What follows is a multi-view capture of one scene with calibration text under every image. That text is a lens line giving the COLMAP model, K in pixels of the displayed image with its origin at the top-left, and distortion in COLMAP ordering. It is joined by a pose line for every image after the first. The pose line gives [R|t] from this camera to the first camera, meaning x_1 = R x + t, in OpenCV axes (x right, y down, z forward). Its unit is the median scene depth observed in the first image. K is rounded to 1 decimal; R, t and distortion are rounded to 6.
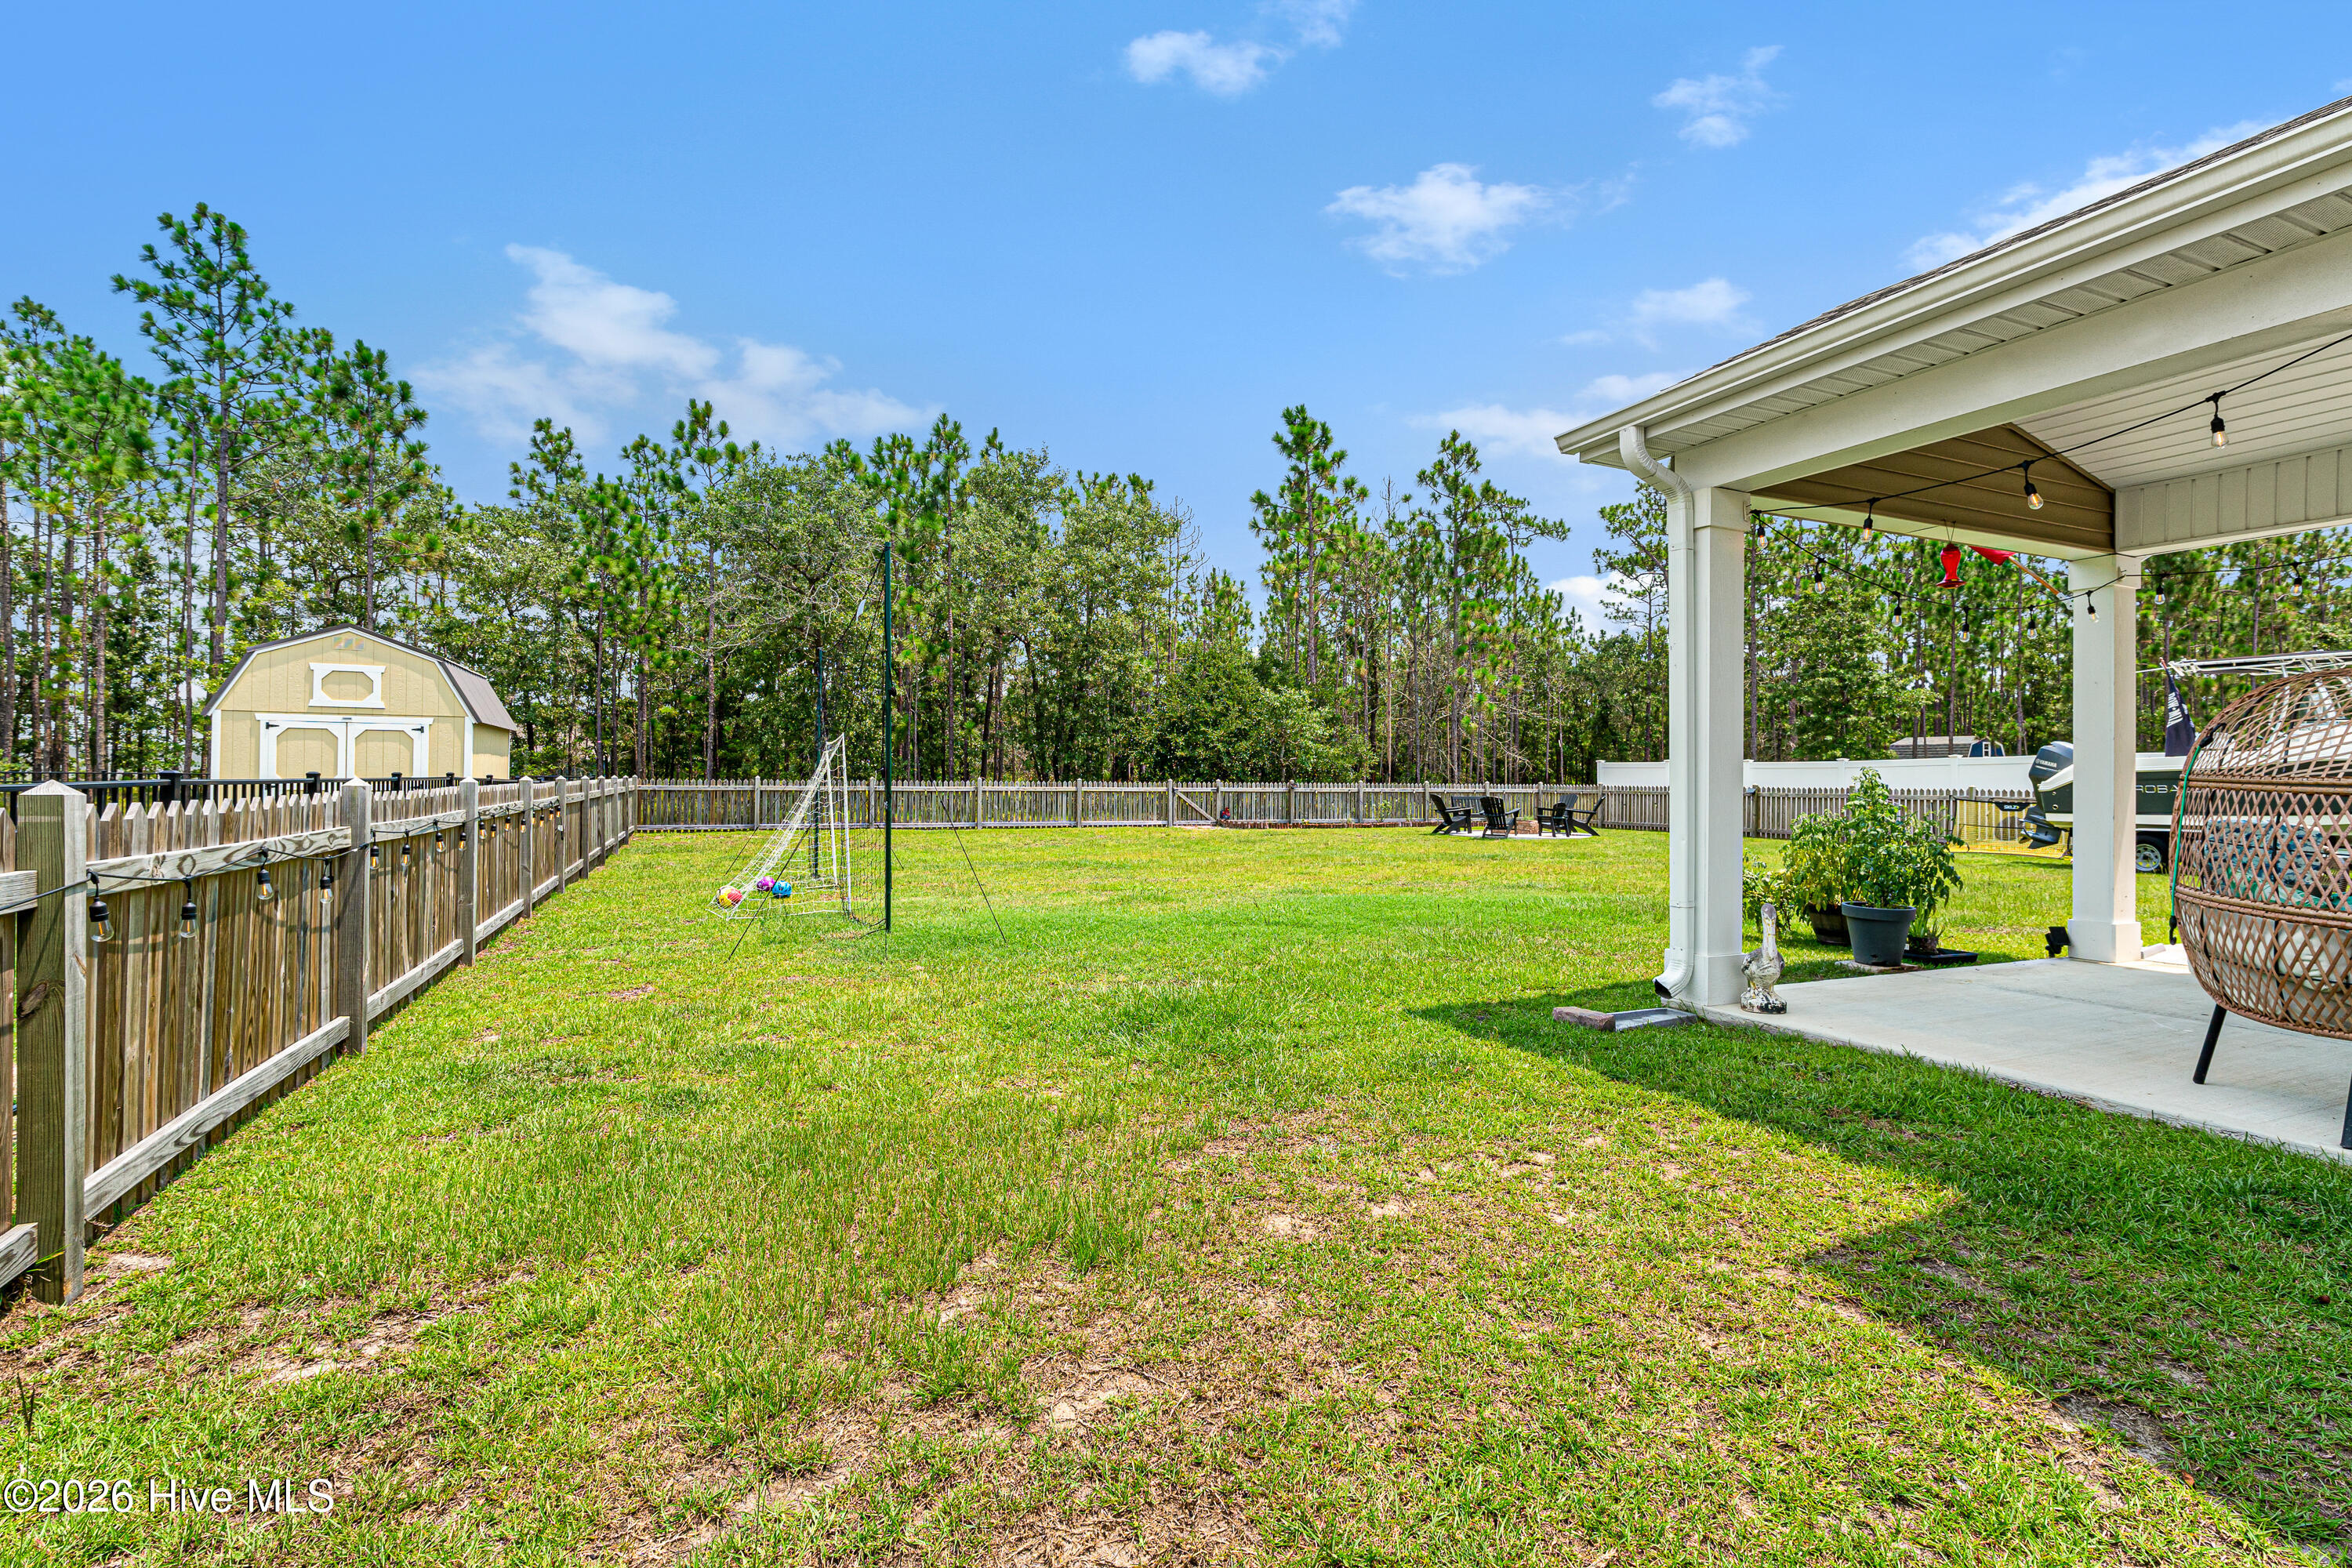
lens RADIAL K [[1136.2, 0, 1207.9], [0, 1136.2, 780.6], [0, 0, 1]] dist [-0.001055, 0.012441]
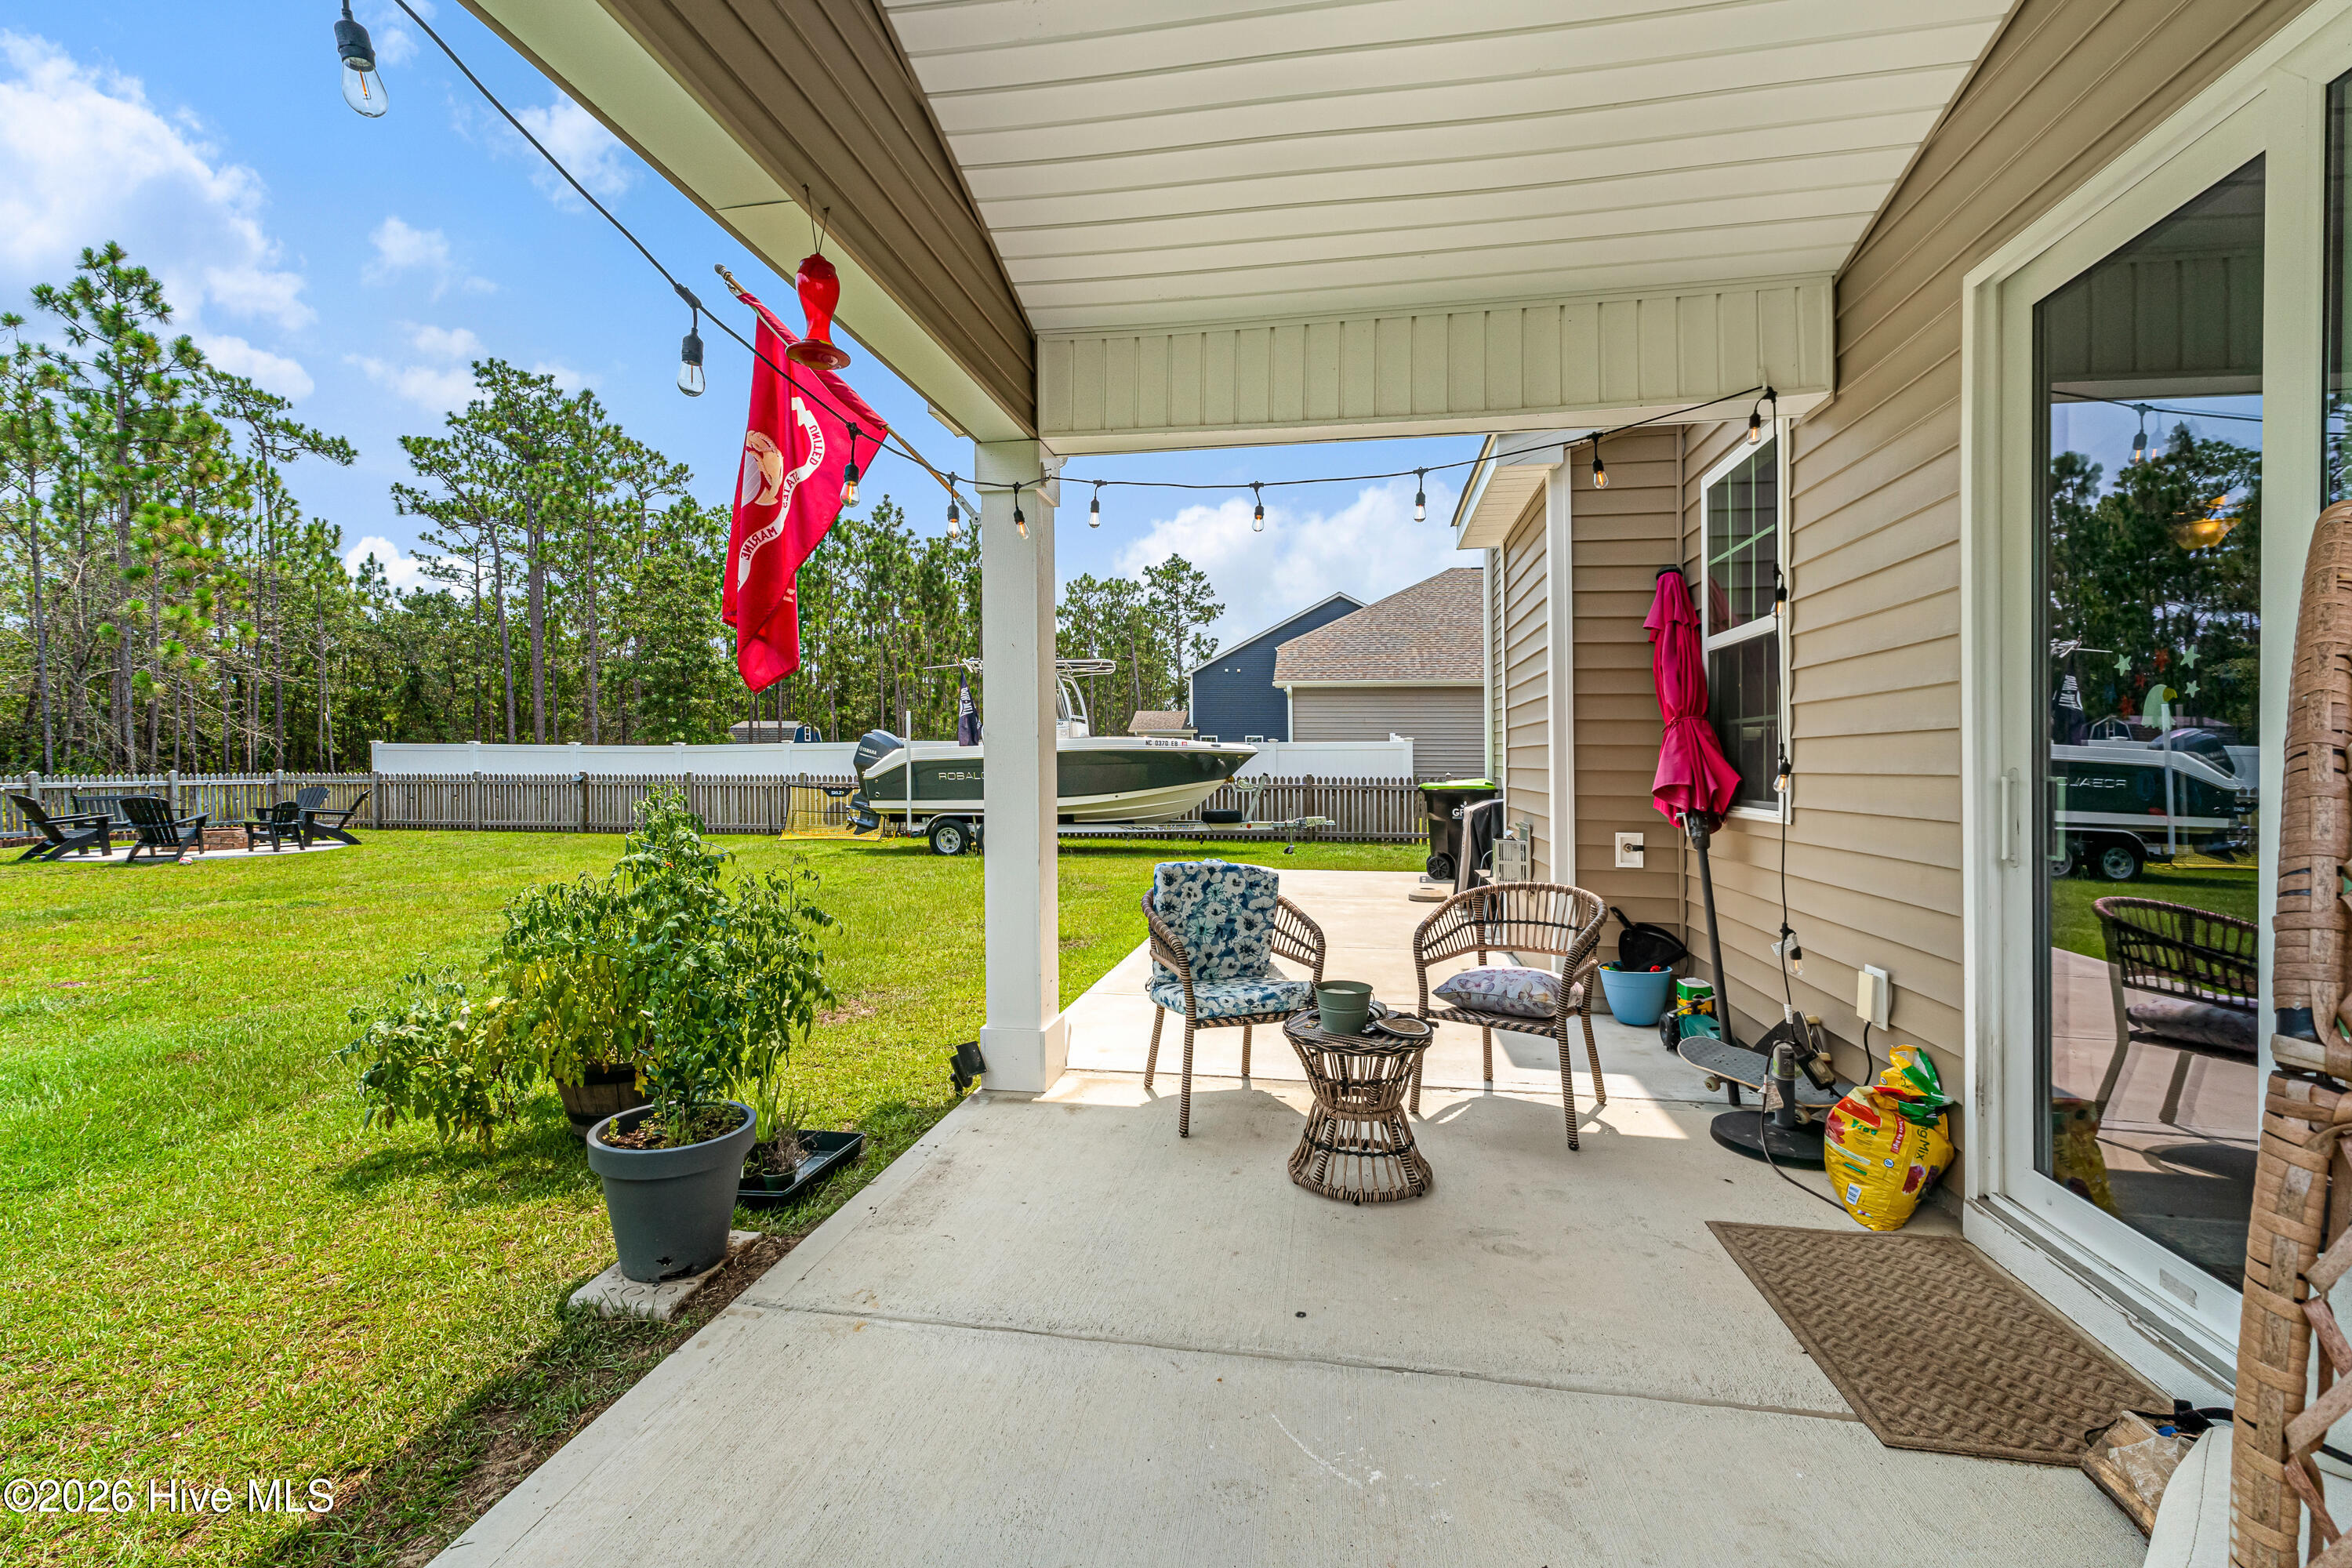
lens RADIAL K [[1043.2, 0, 1176.0], [0, 1043.2, 784.0], [0, 0, 1]] dist [0.001621, -0.000419]
pose [[0.587827, -0.021965, 0.808689, 0.079770], [0.001550, 0.999660, 0.026025, -0.005190], [-0.808985, -0.014045, 0.587661, 0.128183]]
